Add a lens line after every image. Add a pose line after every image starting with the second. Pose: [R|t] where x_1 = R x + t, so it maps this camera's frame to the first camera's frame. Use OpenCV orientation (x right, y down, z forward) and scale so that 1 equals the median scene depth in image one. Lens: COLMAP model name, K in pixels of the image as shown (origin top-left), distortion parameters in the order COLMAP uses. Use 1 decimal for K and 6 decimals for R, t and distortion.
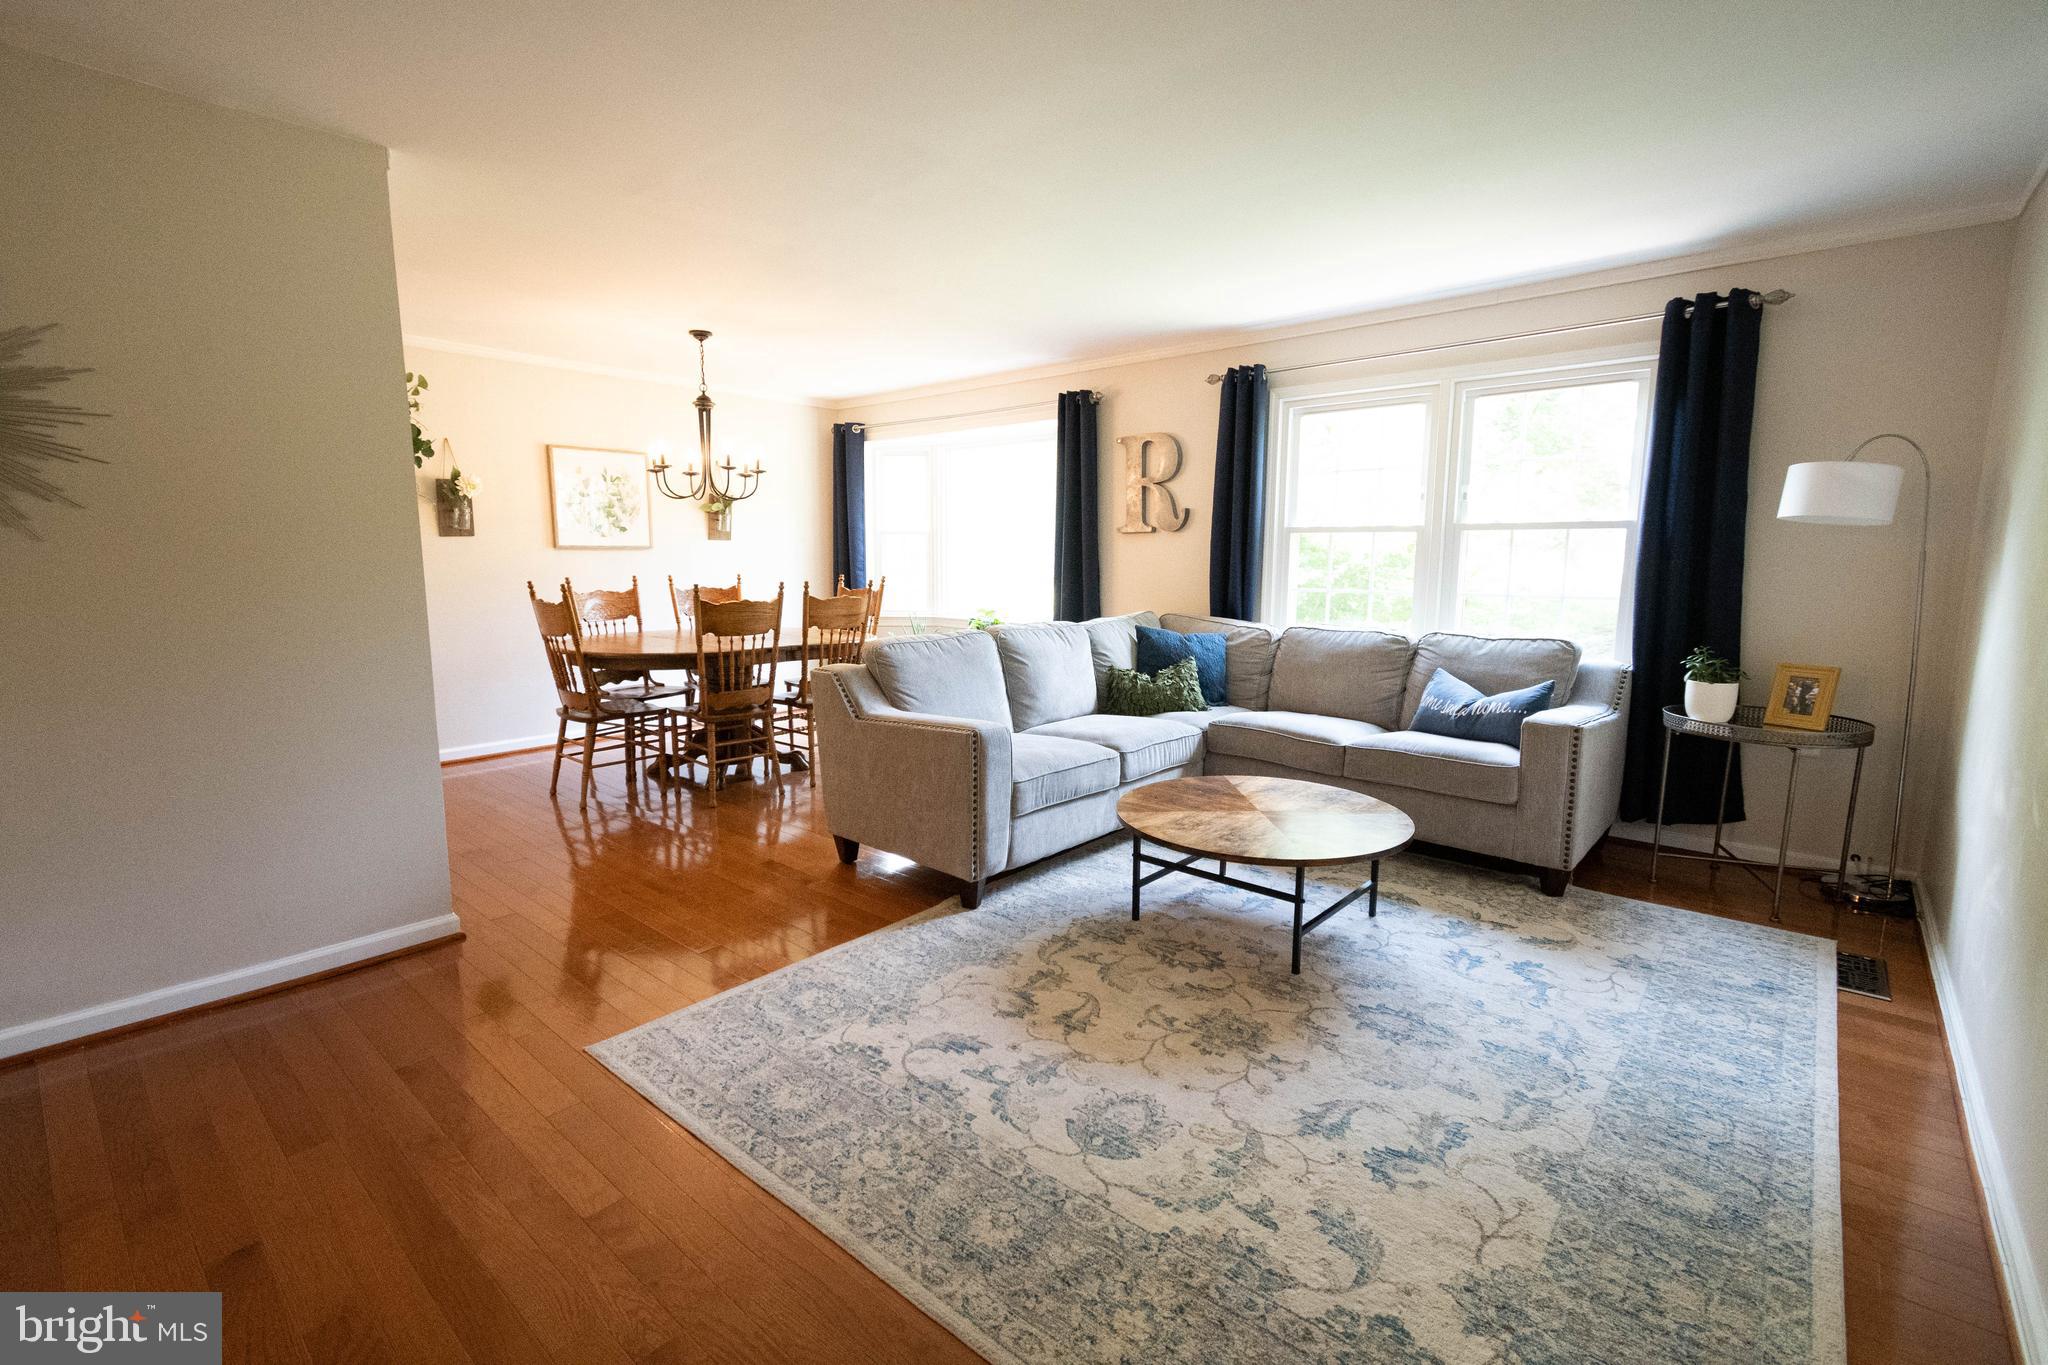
lens RADIAL K [[909.1, 0, 1023.0], [0, 909.1, 680.9], [0, 0, 1]] dist [0.011614, -0.005339]
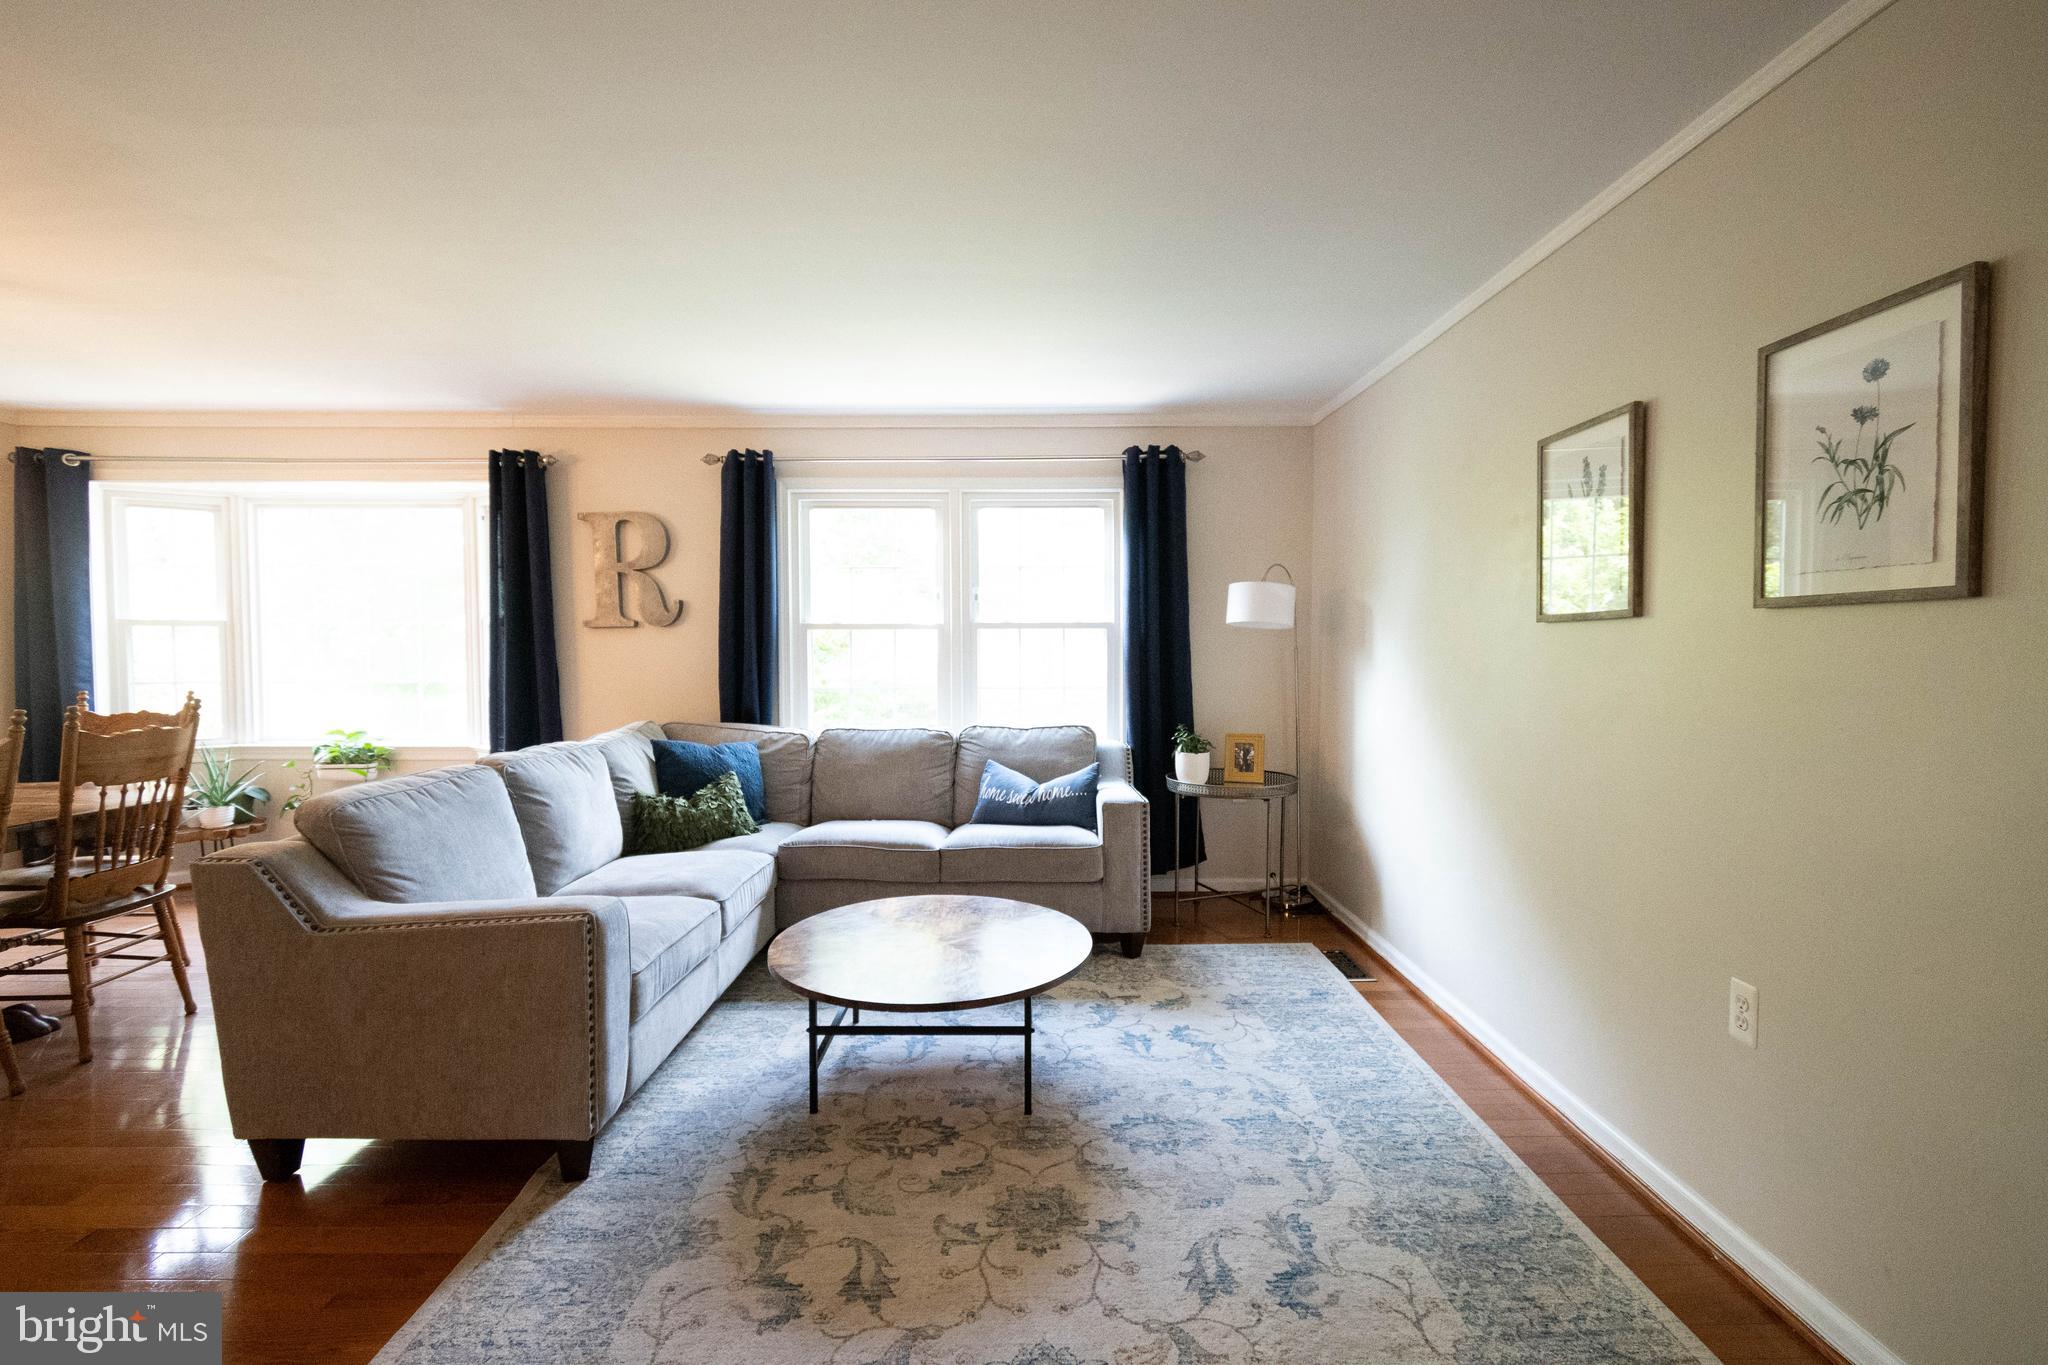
lens RADIAL K [[909.1, 0, 1025.6], [0, 909.1, 681.9], [0, 0, 1]] dist [0.011614, -0.005339]
pose [[0.747194, -0.032328, 0.663819, -0.196052], [0.097478, 0.993345, -0.061346, -0.034285], [-0.657418, 0.110545, 0.745373, 0.185642]]
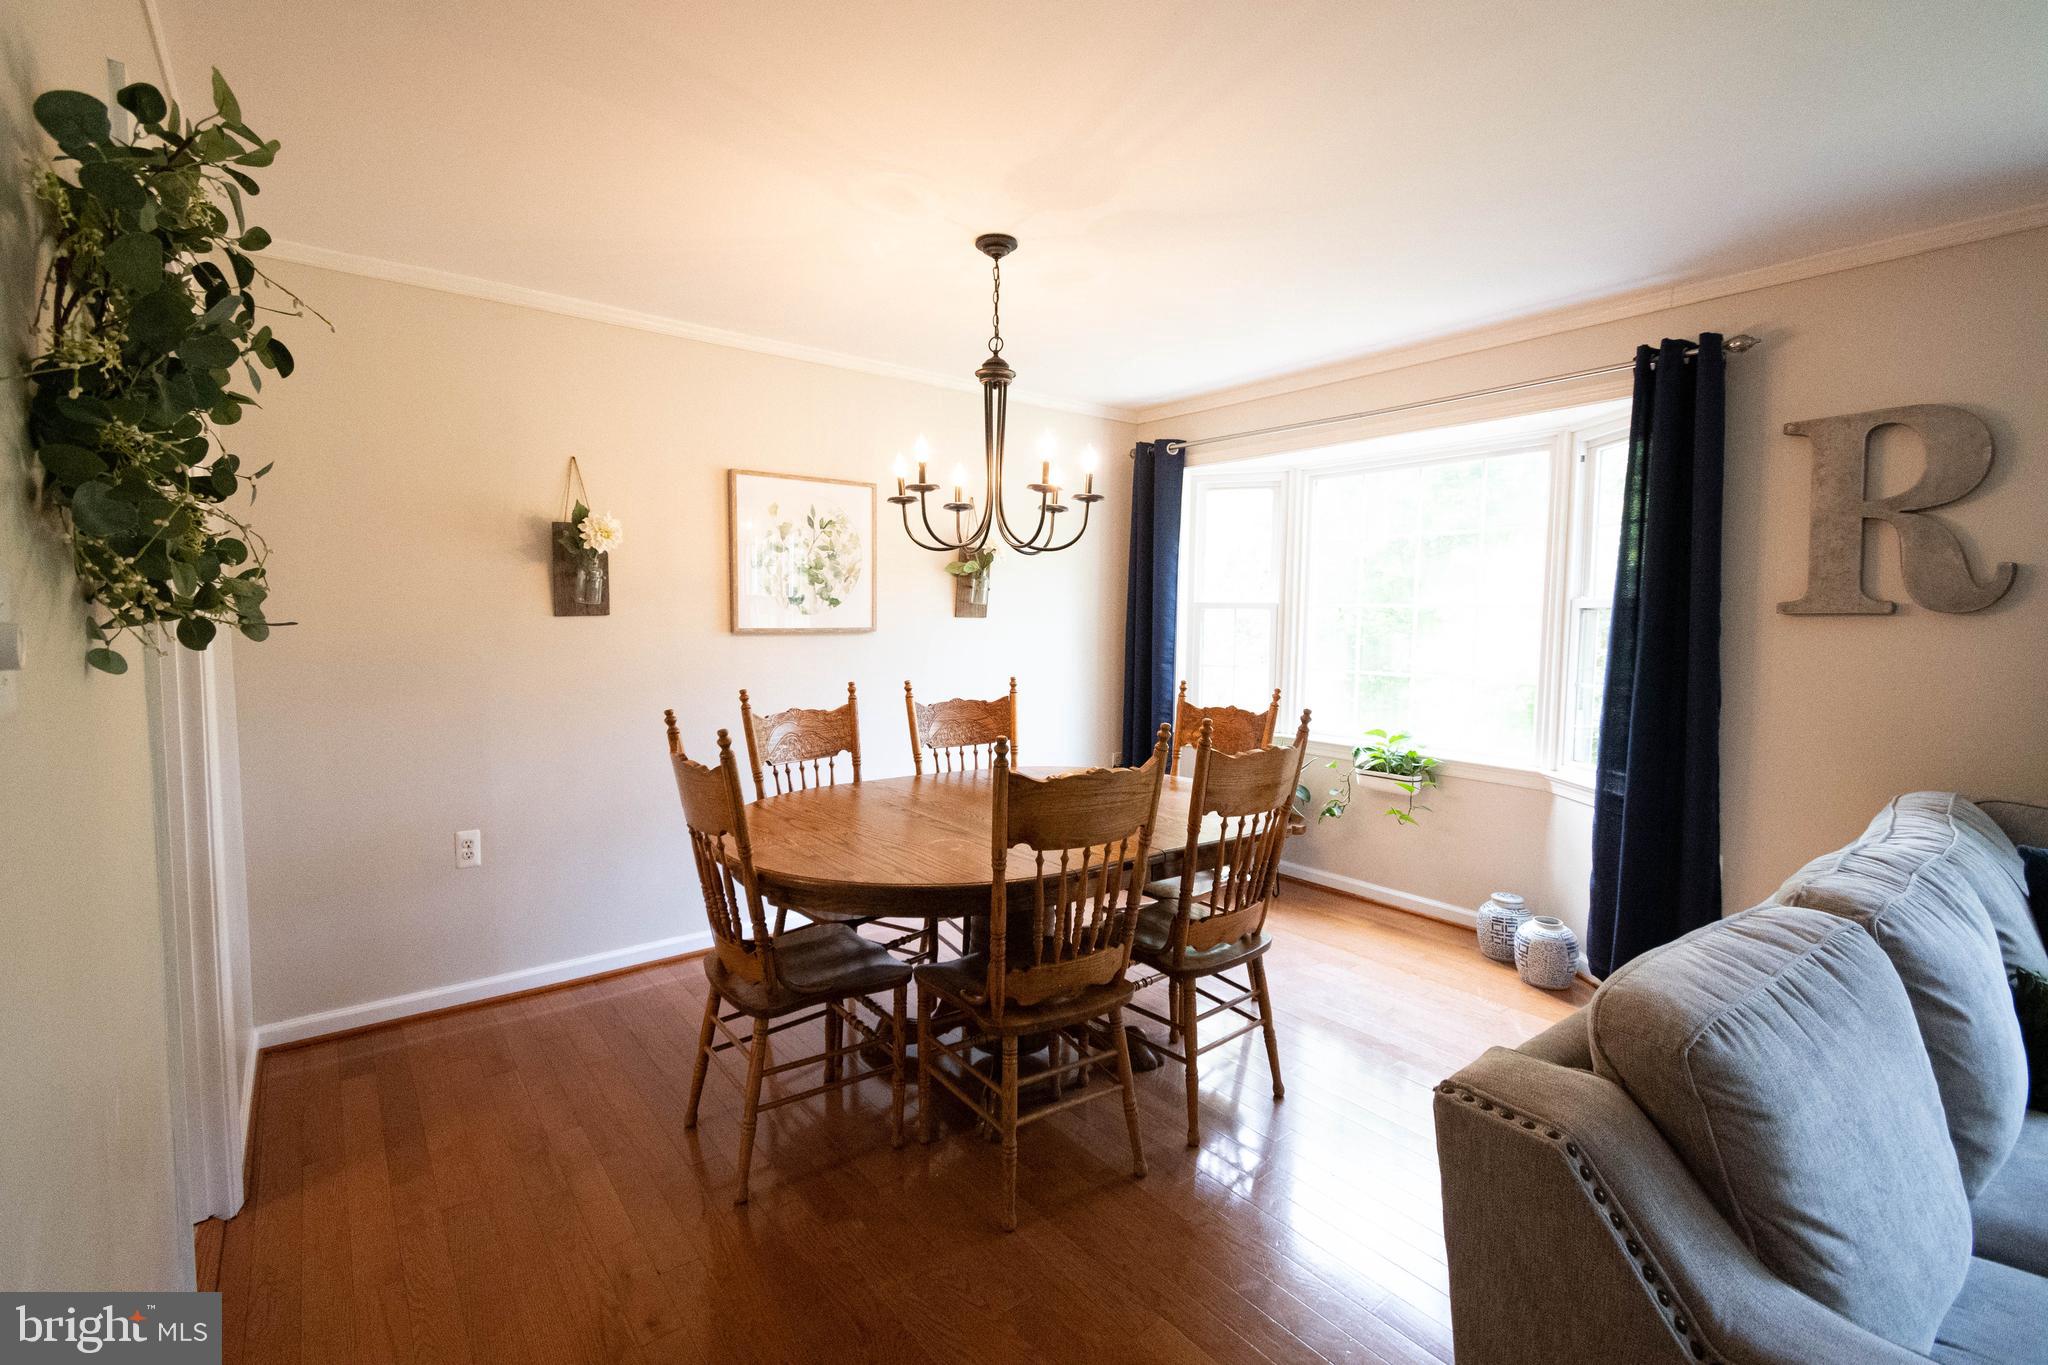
lens RADIAL K [[909.1, 0, 1020.8], [0, 909.1, 680.4], [0, 0, 1]] dist [0.011614, -0.005339]
pose [[0.982291, 0.019218, -0.186374, -0.282126], [-0.031781, 0.997401, -0.064657, -0.110403], [0.184647, 0.069435, 0.980349, 0.597094]]
